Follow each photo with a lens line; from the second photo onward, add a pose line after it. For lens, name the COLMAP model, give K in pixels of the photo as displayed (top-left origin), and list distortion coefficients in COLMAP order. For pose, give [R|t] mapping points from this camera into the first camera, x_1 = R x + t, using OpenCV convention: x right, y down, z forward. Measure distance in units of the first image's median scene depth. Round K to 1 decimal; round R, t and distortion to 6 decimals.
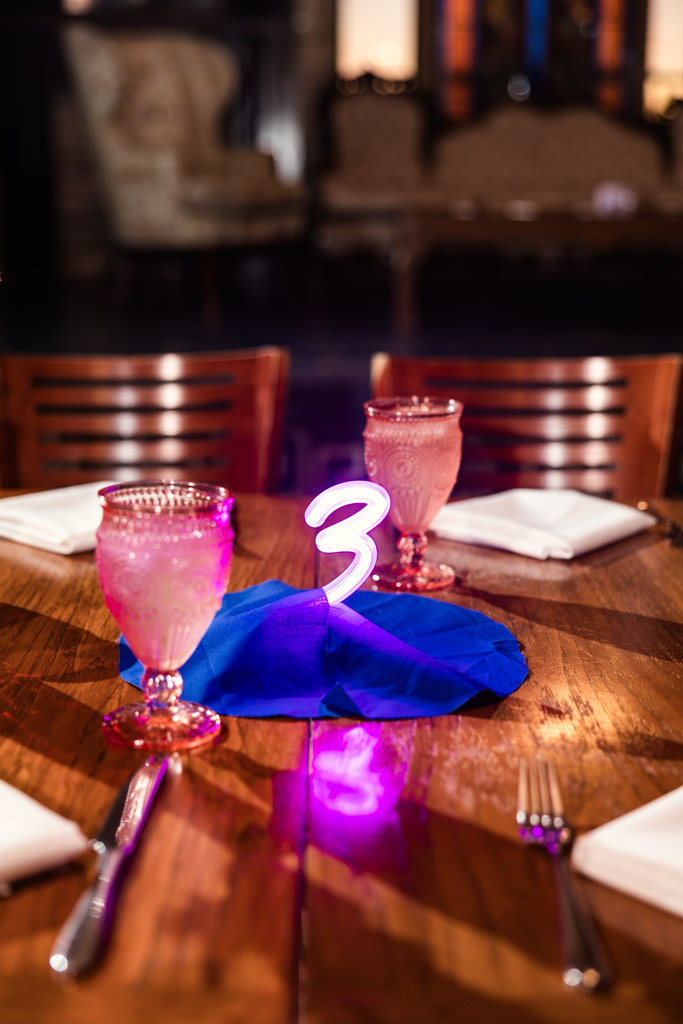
lens RADIAL K [[1478.1, 0, 340.2], [0, 1478.1, 511.2], [0, 0, 1]] dist [-0.031186, 0.000000]
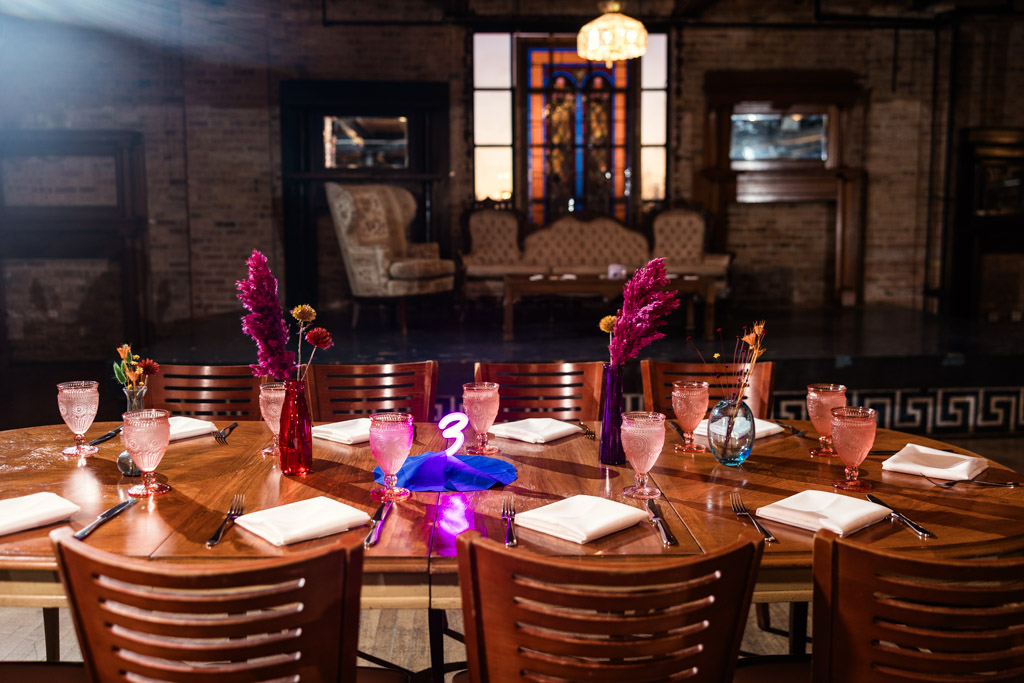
lens RADIAL K [[936.6, 0, 515.5], [0, 936.6, 346.8], [0, 0, 1]] dist [0.004119, 0.000000]
pose [[0.999361, -0.014180, 0.032823, 0.057603], [0.017505, 0.994491, -0.103352, 0.036084], [-0.031176, 0.103860, 0.994103, -0.707419]]
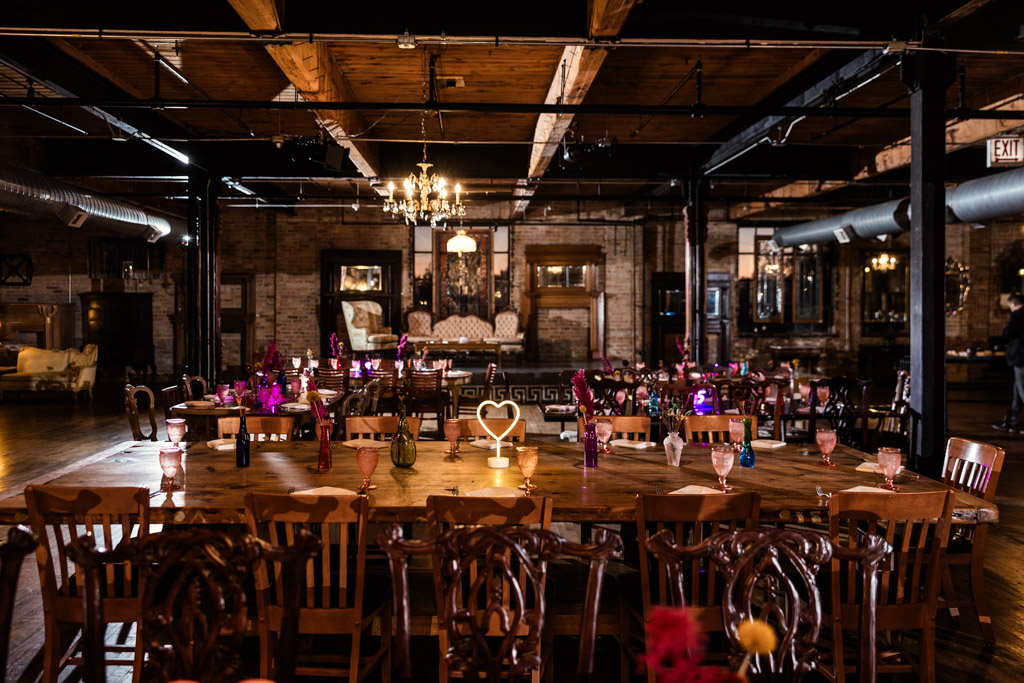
lens RADIAL K [[936.6, 0, 511.0], [0, 936.6, 339.8], [0, 0, 1]] dist [0.004119, 0.000000]
pose [[0.999842, -0.005146, 0.016997, 1.061350], [0.008305, 0.981480, -0.191386, 1.266094], [-0.015697, 0.191497, 0.981368, -6.777340]]
